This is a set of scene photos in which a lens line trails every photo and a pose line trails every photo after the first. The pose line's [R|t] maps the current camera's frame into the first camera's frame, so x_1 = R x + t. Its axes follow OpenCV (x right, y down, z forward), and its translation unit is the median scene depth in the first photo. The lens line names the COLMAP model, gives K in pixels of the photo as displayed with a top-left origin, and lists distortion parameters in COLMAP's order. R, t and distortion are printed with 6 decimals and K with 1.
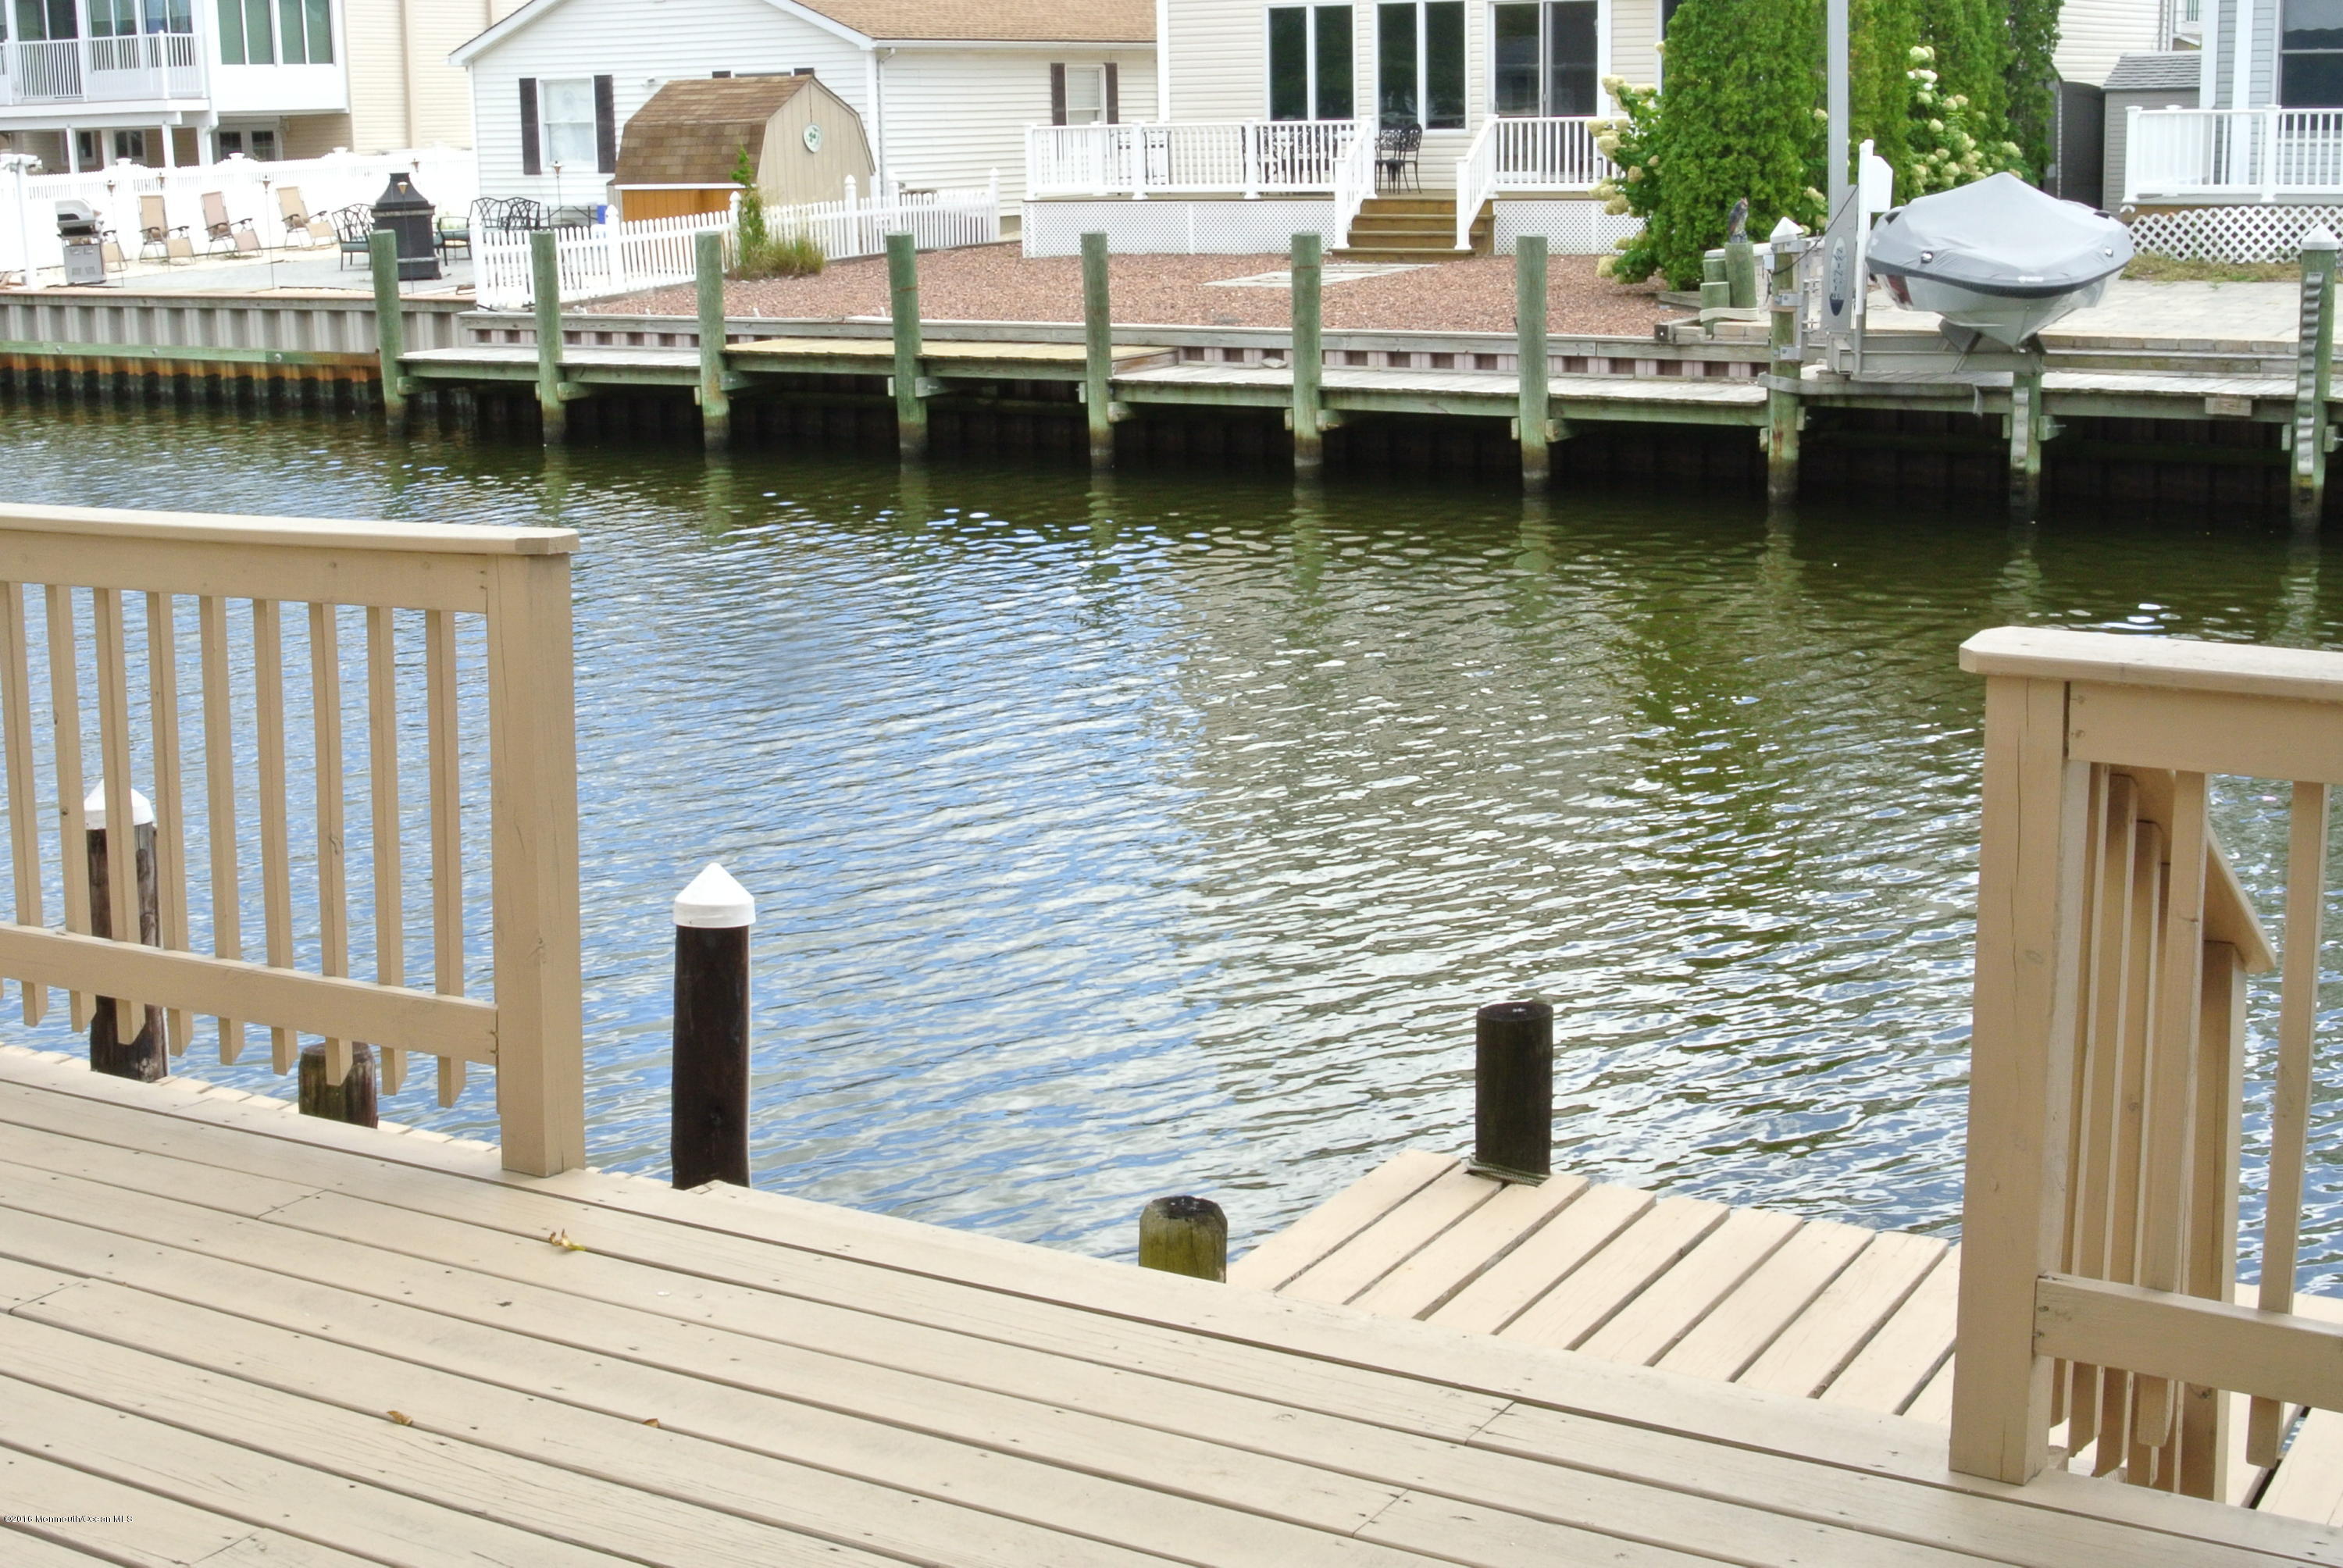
lens RADIAL K [[3106.4, 0, 1171.5], [0, 3106.4, 784.0], [0, 0, 1]] dist [-0.087259, 0.094687]
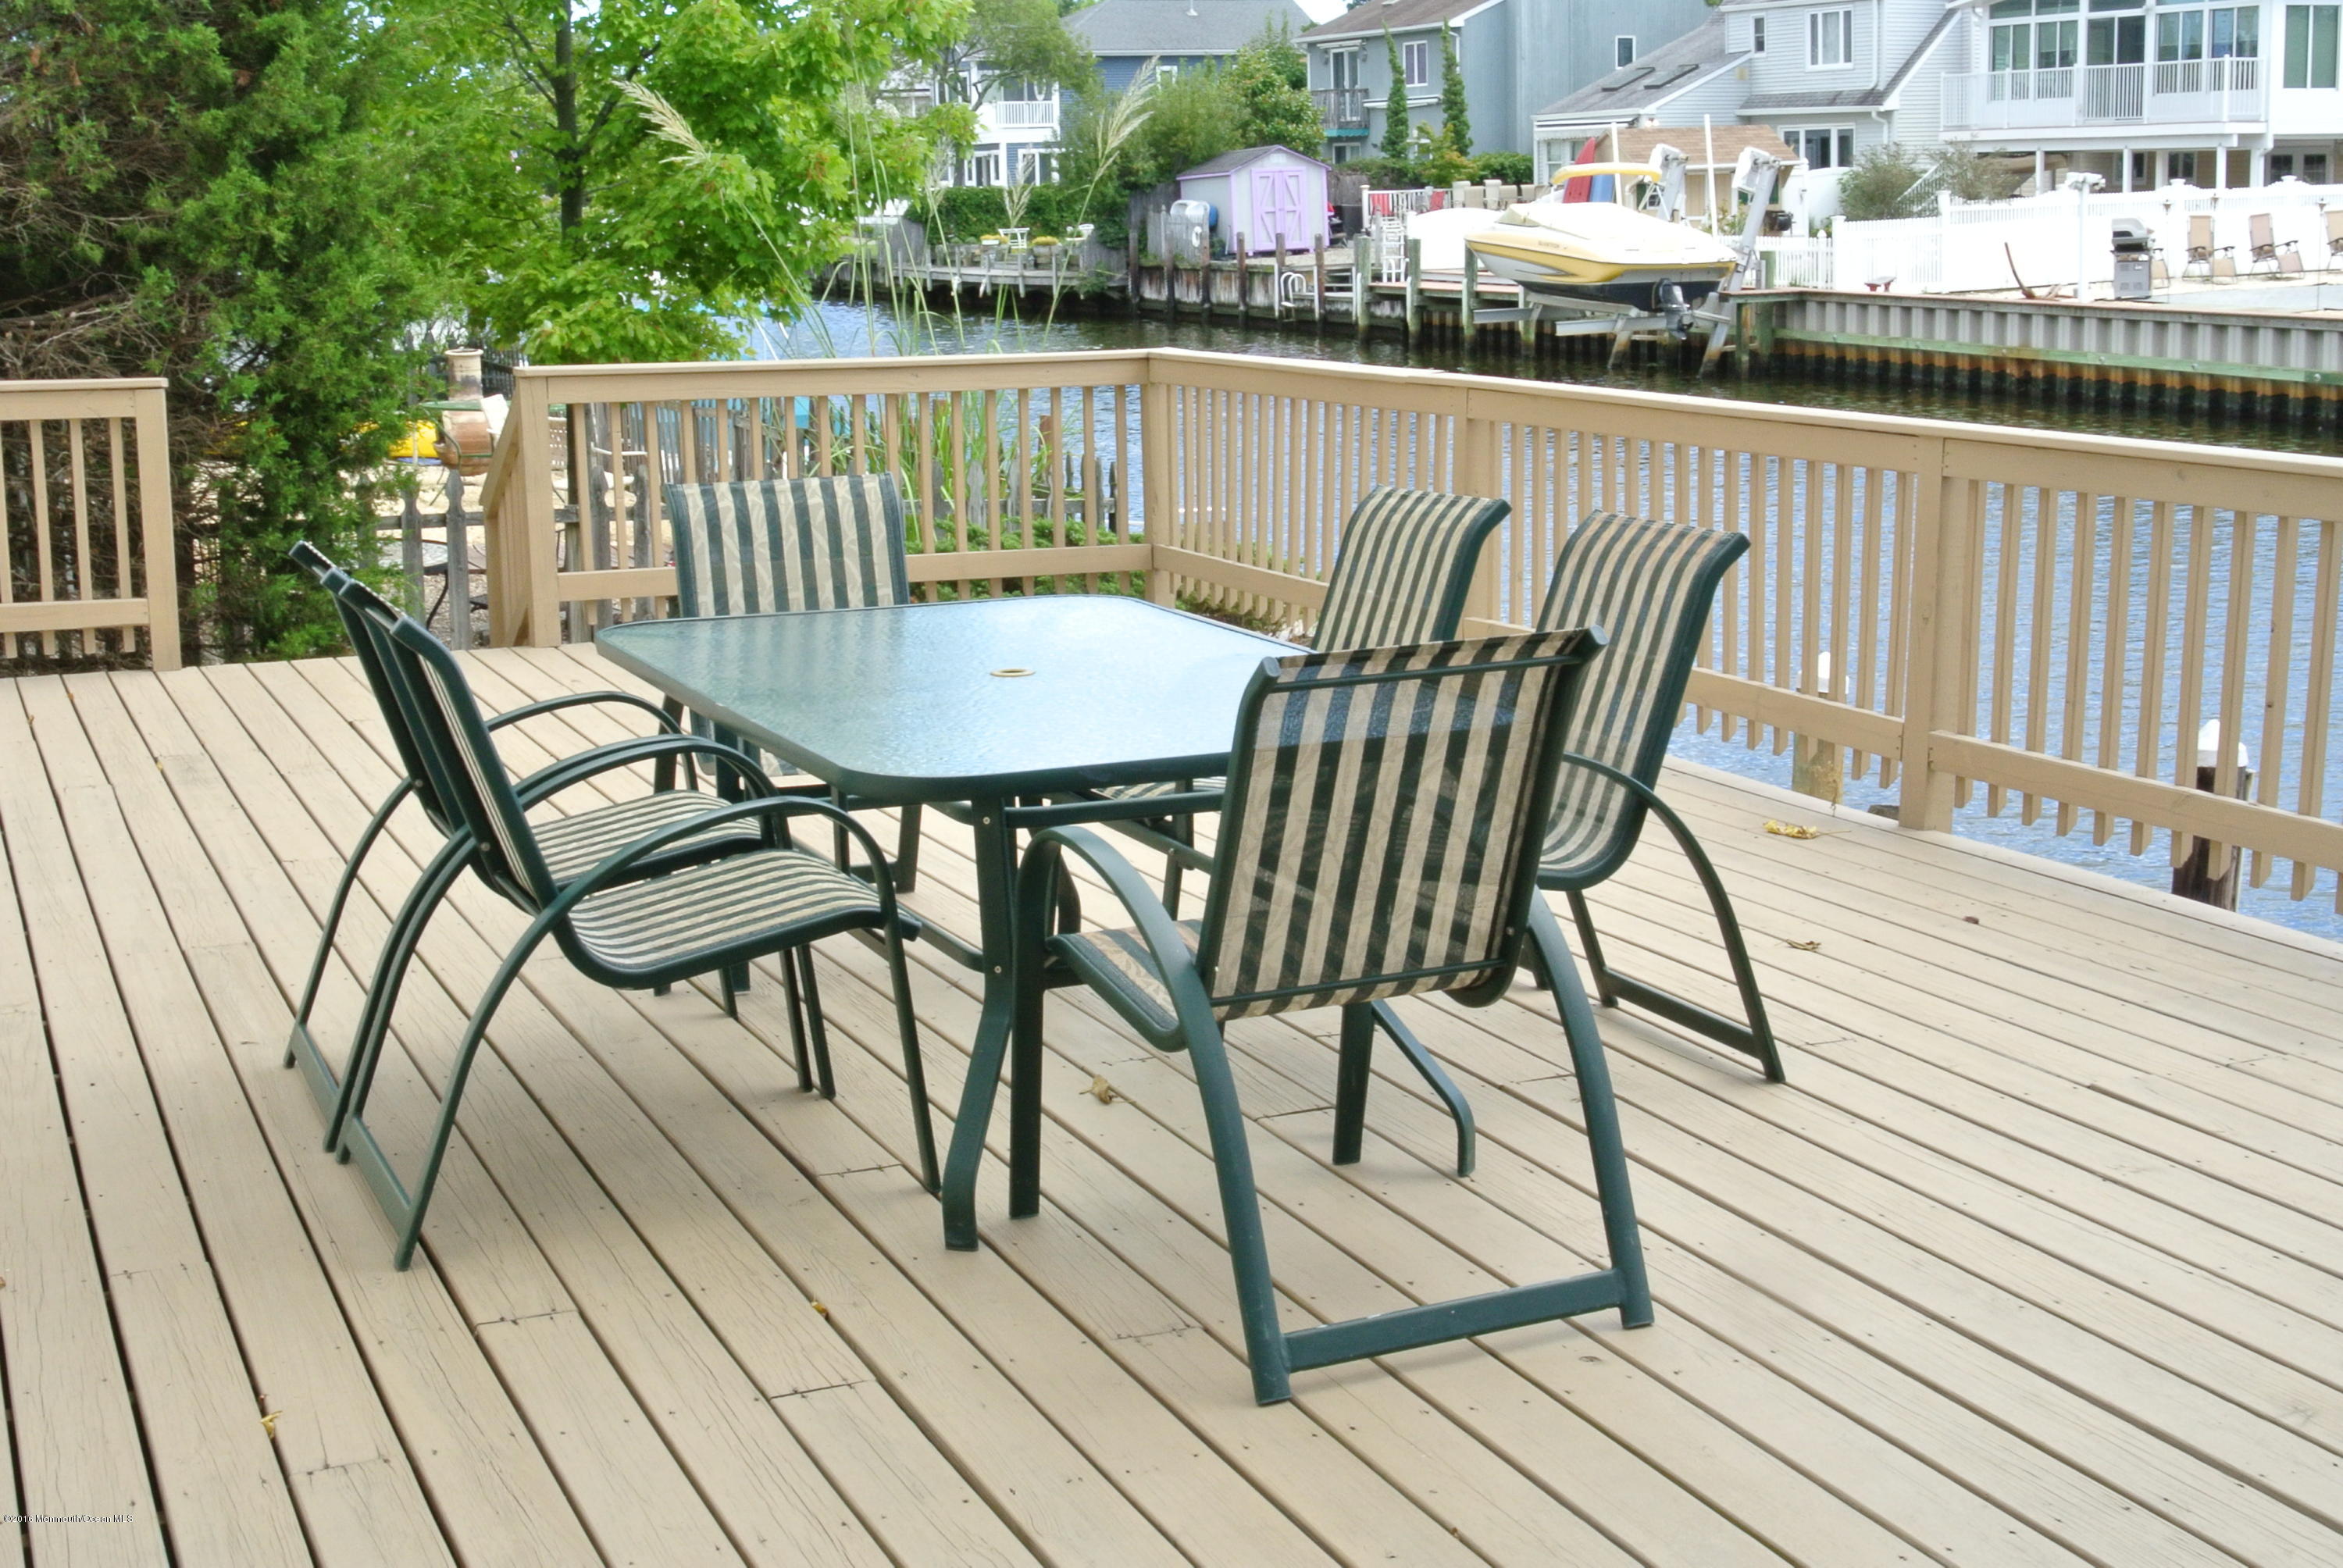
lens RADIAL K [[3111.5, 0, 1174.2], [0, 3111.5, 762.2], [0, 0, 1]] dist [-0.083239, 0.080545]
pose [[0.811871, 0.109775, -0.573423, -0.001291], [-0.118010, 0.992747, 0.022966, 0.007006], [0.571785, 0.049024, 0.818937, -0.031087]]
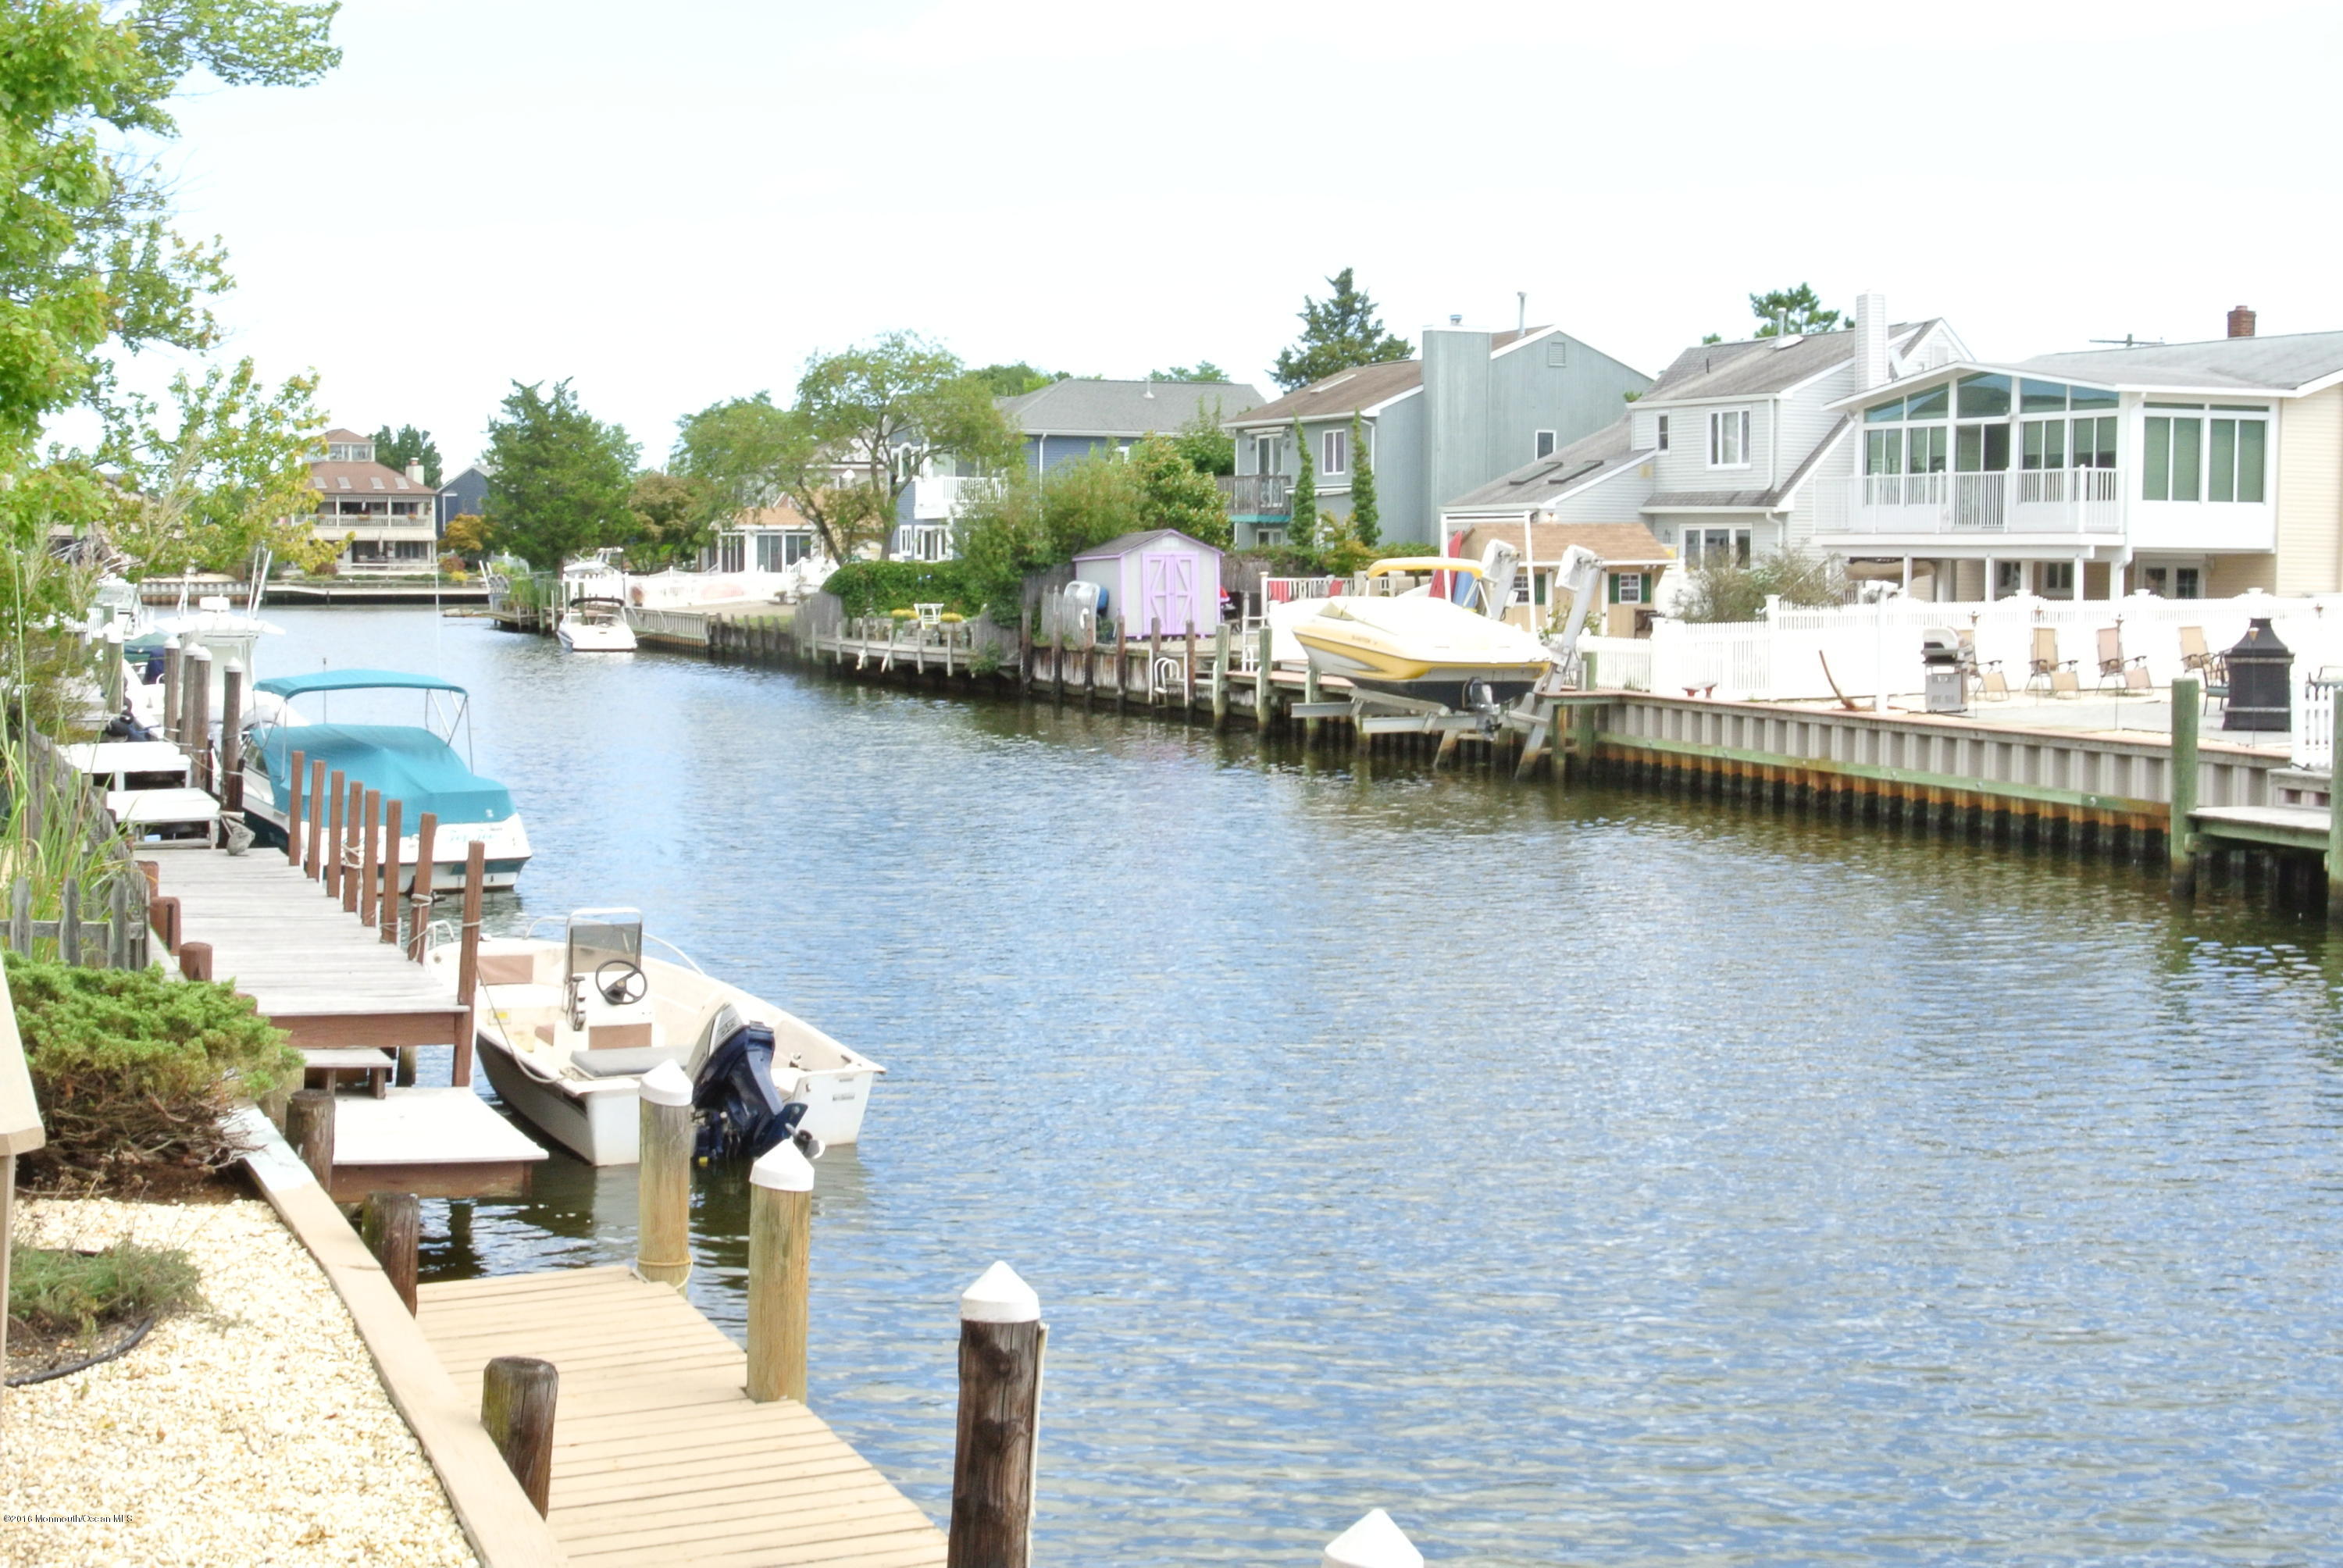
lens RADIAL K [[3111.5, 0, 1174.2], [0, 3111.5, 762.2], [0, 0, 1]] dist [-0.083239, 0.080545]
pose [[0.794630, 0.066828, -0.603405, 0.055744], [-0.152841, 0.983930, -0.092307, -0.015890], [0.587540, 0.165575, 0.792075, 0.059811]]
